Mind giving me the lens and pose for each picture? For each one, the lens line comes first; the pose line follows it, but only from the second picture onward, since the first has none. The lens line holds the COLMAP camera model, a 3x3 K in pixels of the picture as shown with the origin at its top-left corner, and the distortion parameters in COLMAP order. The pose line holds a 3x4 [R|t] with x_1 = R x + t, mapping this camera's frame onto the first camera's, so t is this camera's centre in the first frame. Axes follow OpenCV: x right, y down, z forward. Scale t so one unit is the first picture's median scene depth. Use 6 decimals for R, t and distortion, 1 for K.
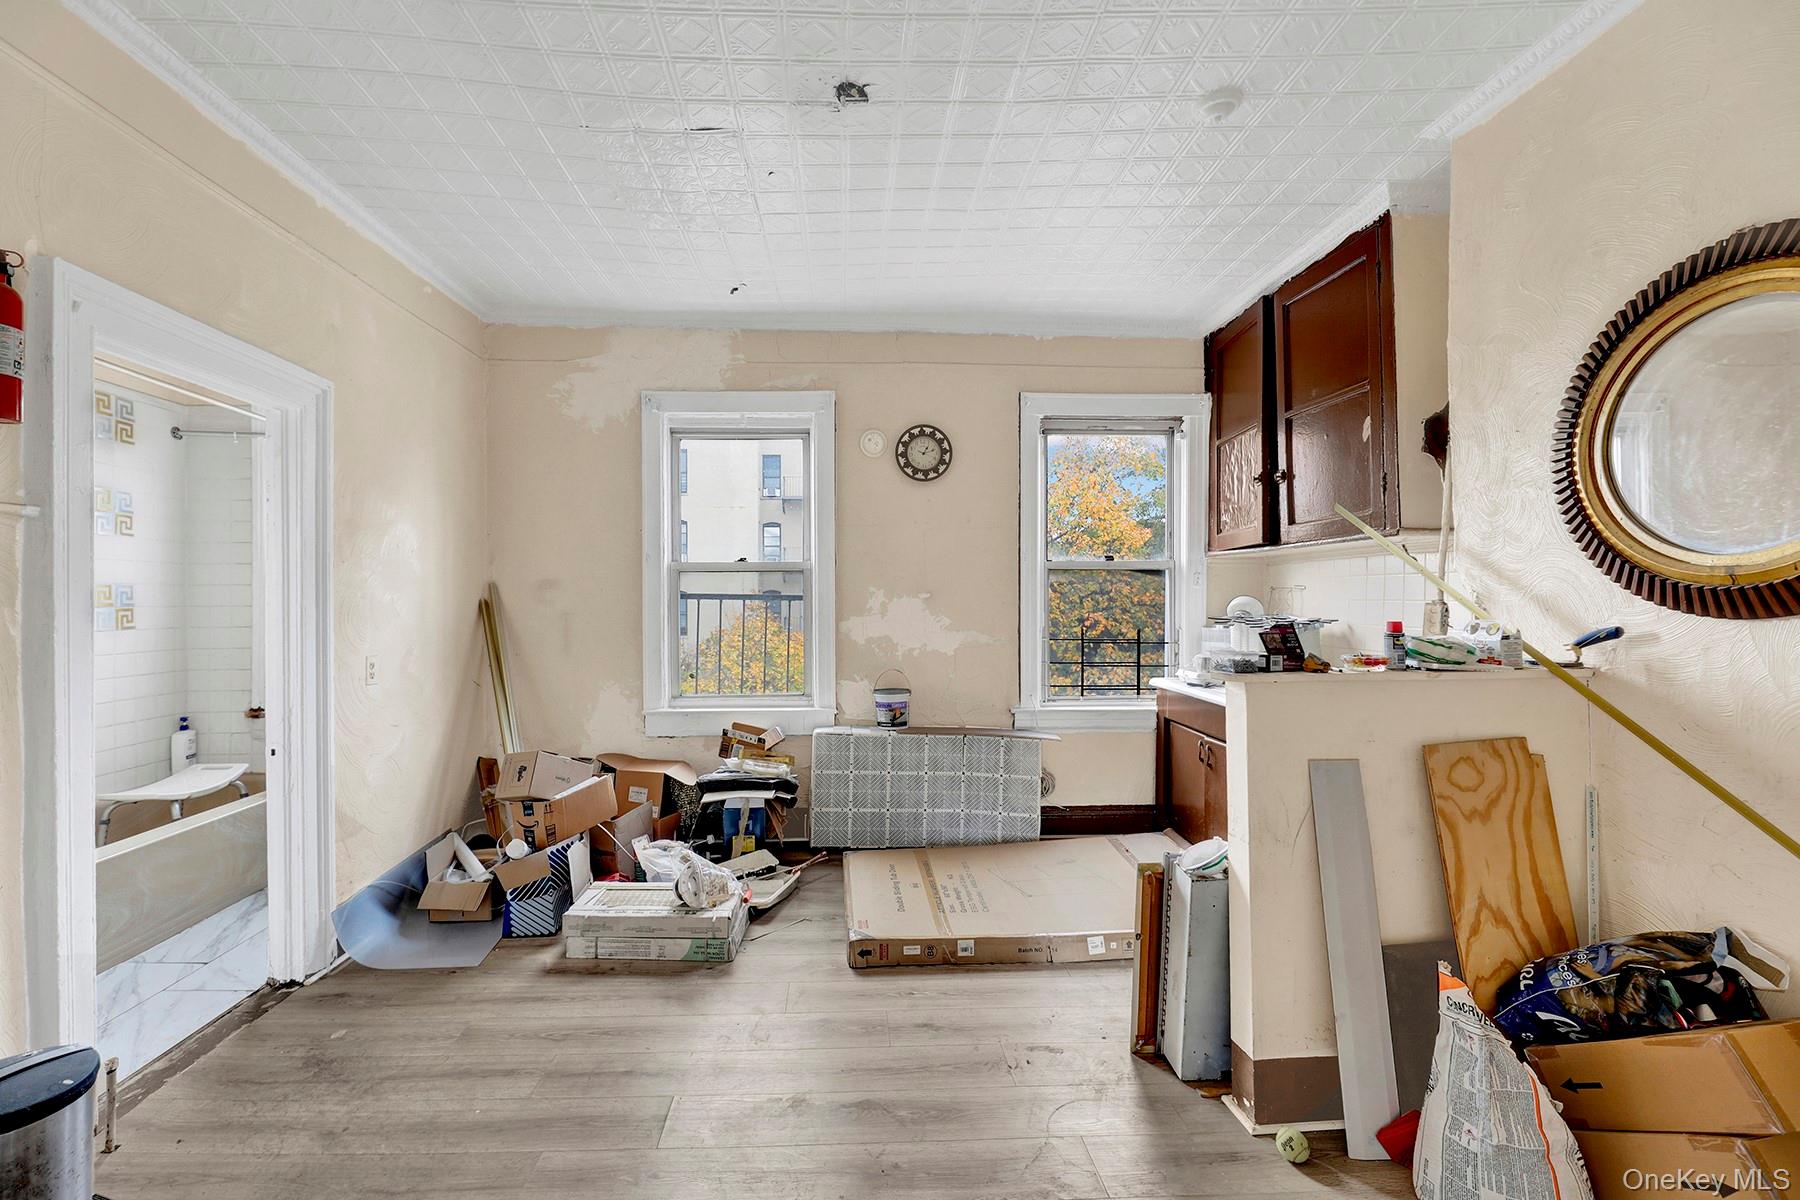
lens RADIAL K [[749.8, 0, 889.7], [0, 749.8, 608.7], [0, 0, 1]] dist [-0.002350, -0.004834]
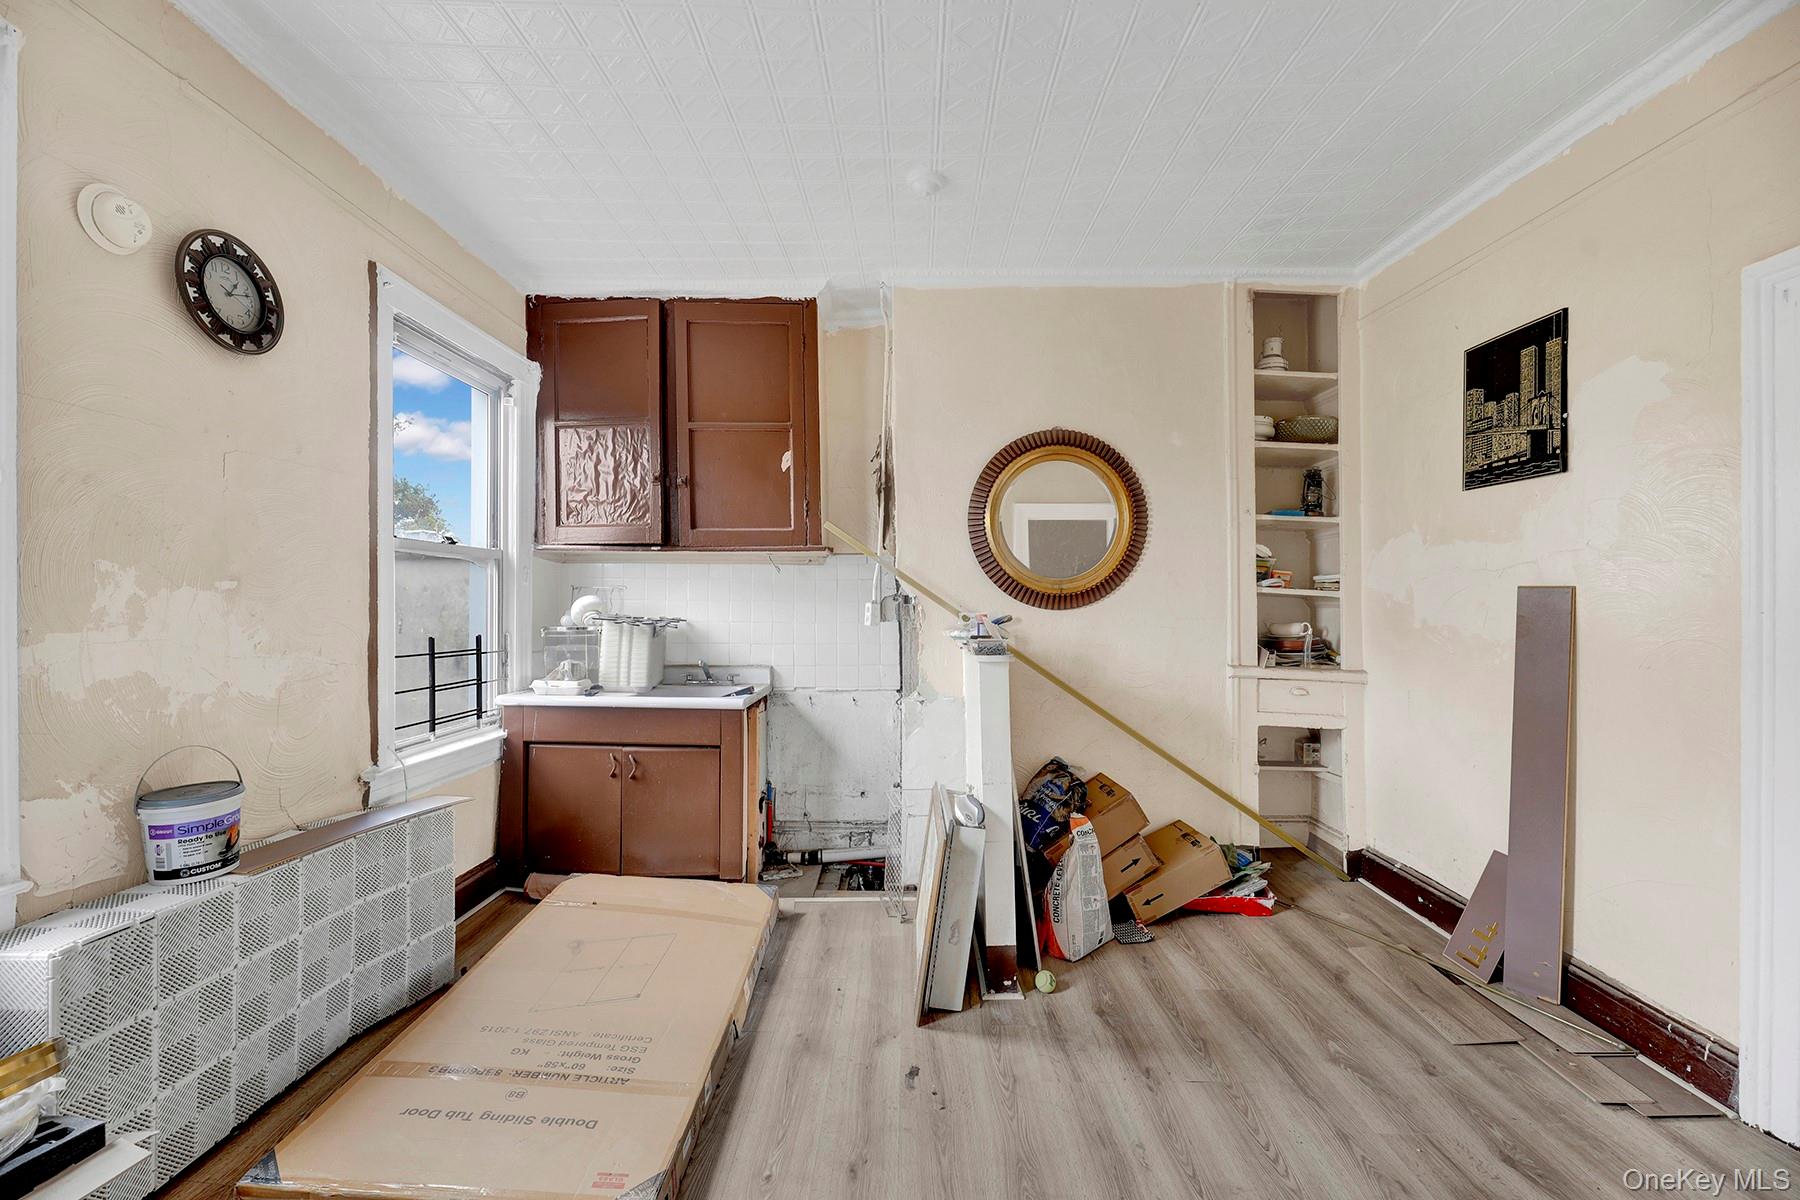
lens RADIAL K [[718.7, 0, 893.7], [0, 718.7, 610.9], [0, 0, 1]] dist [-0.000578, -0.000005]
pose [[0.087670, -0.006838, 0.996126, -0.438293], [0.008391, 0.999946, 0.006126, 0.000116], [-0.996114, 0.007822, 0.087722, 0.601492]]
